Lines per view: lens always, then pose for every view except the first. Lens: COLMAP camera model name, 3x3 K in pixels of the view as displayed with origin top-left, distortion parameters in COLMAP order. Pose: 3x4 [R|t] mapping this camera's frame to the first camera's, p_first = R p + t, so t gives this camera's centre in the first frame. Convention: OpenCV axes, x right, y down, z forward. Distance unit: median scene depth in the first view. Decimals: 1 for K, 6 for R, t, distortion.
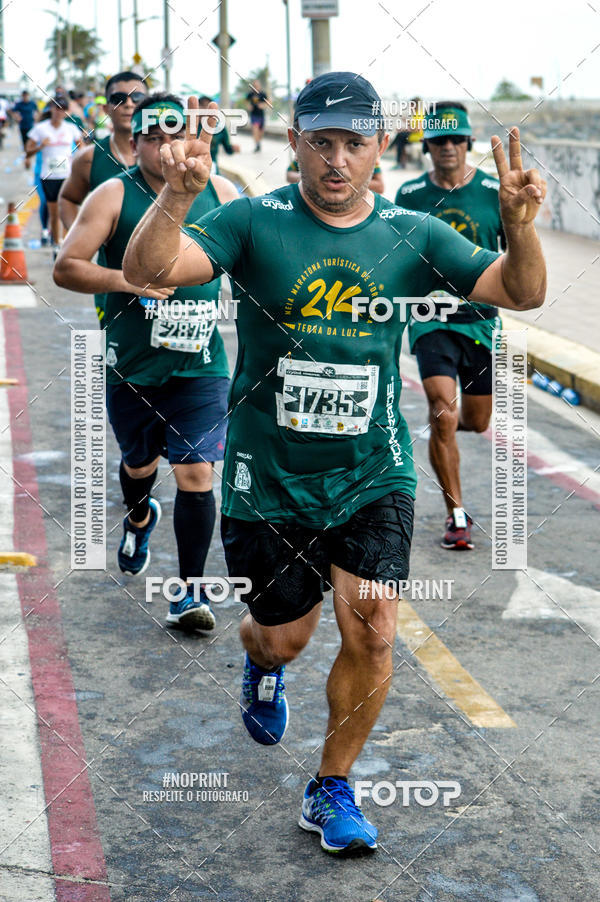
lens RADIAL K [[2900.7, 0, 300.0], [0, 2900.7, 451.0], [0, 0, 1]] dist [-0.114501, -1.614113]
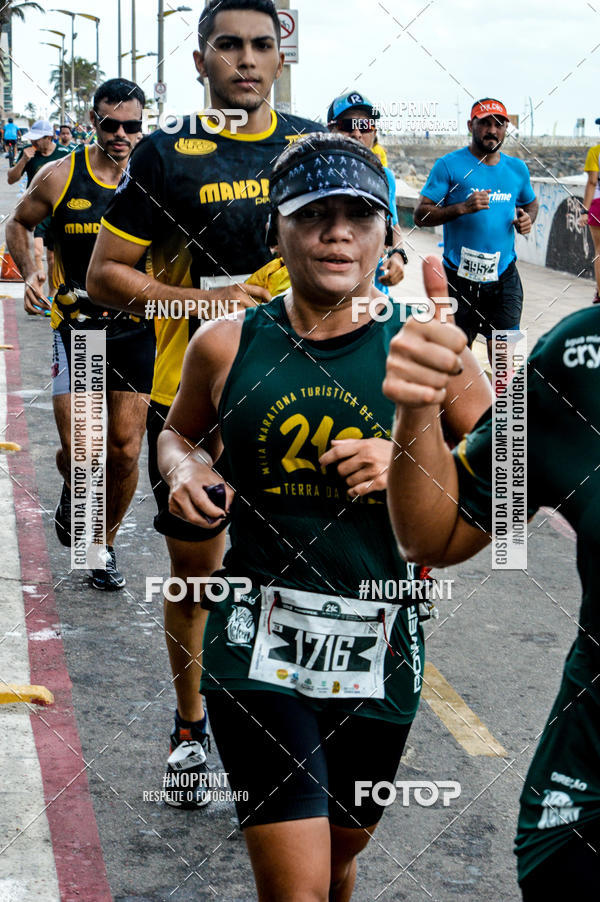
lens RADIAL K [[2884.4, 0, 300.0], [0, 2884.4, 451.0], [0, 0, 1]] dist [-0.283703, -0.680857]
pose [[0.999823, 0.018824, 0.000468, 0.028165], [-0.018818, 0.999774, -0.009937, 0.029208], [-0.000655, 0.009926, 0.999951, -0.258085]]
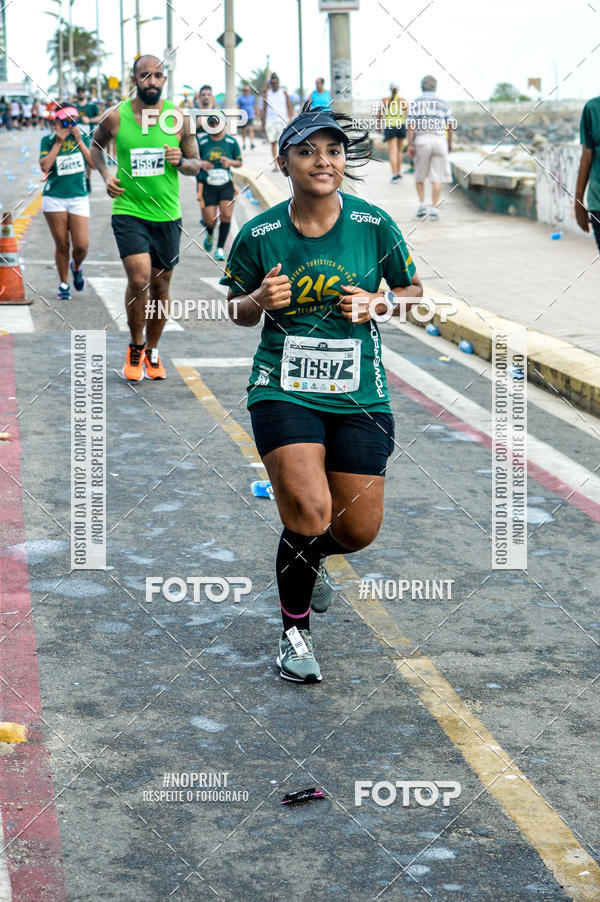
lens RADIAL K [[2773.3, 0, 300.0], [0, 2773.3, 451.0], [0, 0, 1]] dist [-0.127784, -1.787119]
pose [[0.999995, -0.001165, 0.002899, -0.014140], [0.001151, 0.999988, 0.004841, -0.020310], [-0.002905, -0.004837, 0.999984, 0.178135]]
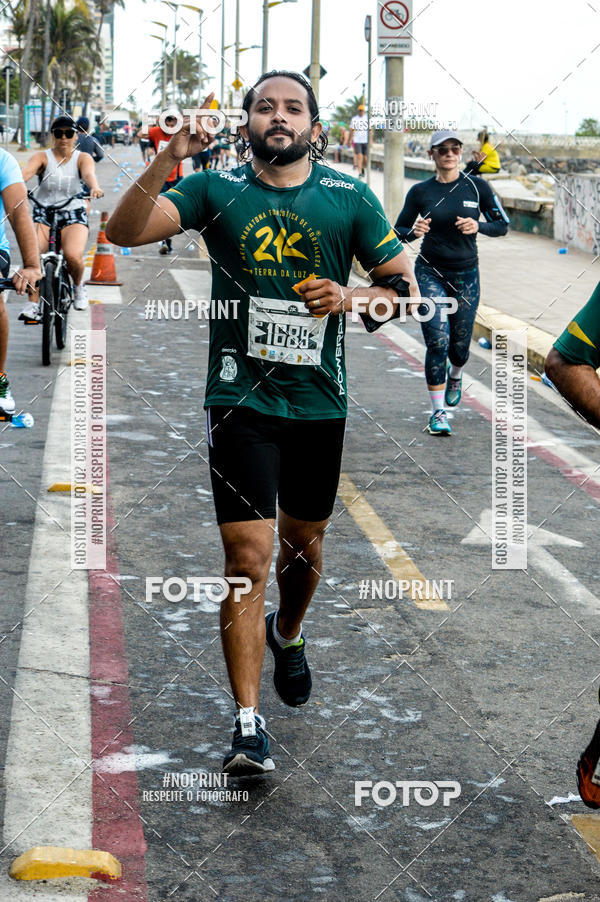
lens RADIAL K [[2854.4, 0, 300.0], [0, 2854.4, 451.0], [0, 0, 1]] dist [-0.197276, -1.412732]
pose [[0.998781, 0.037010, -0.032649, 0.020156], [-0.037249, 0.999283, -0.006769, 0.014849], [0.032375, 0.007977, 0.999444, -0.132958]]
